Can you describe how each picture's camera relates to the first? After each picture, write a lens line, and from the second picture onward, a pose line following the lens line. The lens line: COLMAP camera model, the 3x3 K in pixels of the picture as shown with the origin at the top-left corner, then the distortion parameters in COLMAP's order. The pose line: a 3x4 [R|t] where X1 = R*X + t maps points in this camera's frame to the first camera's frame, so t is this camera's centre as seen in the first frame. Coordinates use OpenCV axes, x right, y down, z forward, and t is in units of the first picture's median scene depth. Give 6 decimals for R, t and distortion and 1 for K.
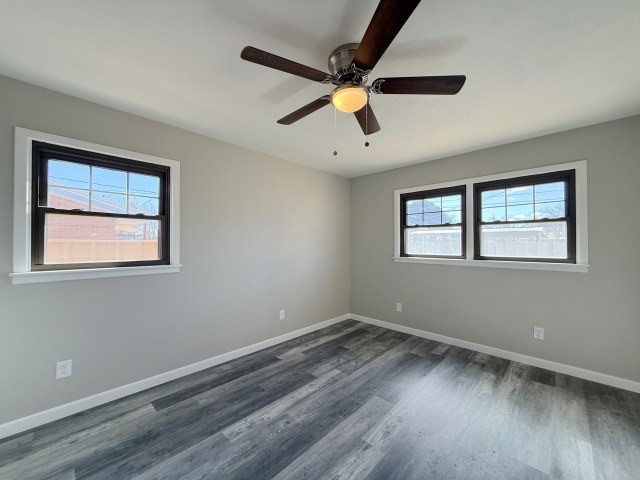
lens RADIAL K [[254.9, 0, 320.0], [0, 254.9, 240.0], [0, 0, 1]] dist [0.000421, 0.000058]
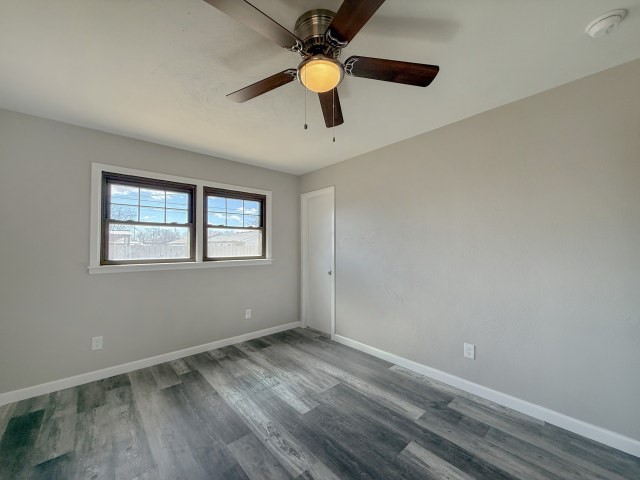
lens RADIAL K [[254.9, 0, 320.0], [0, 254.9, 240.0], [0, 0, 1]] dist [0.000421, 0.000058]
pose [[0.074262, 0.020865, 0.997020, -0.391091], [-0.012934, 0.999717, -0.019958, 0.007403], [-0.997155, -0.011413, 0.074511, 0.496161]]
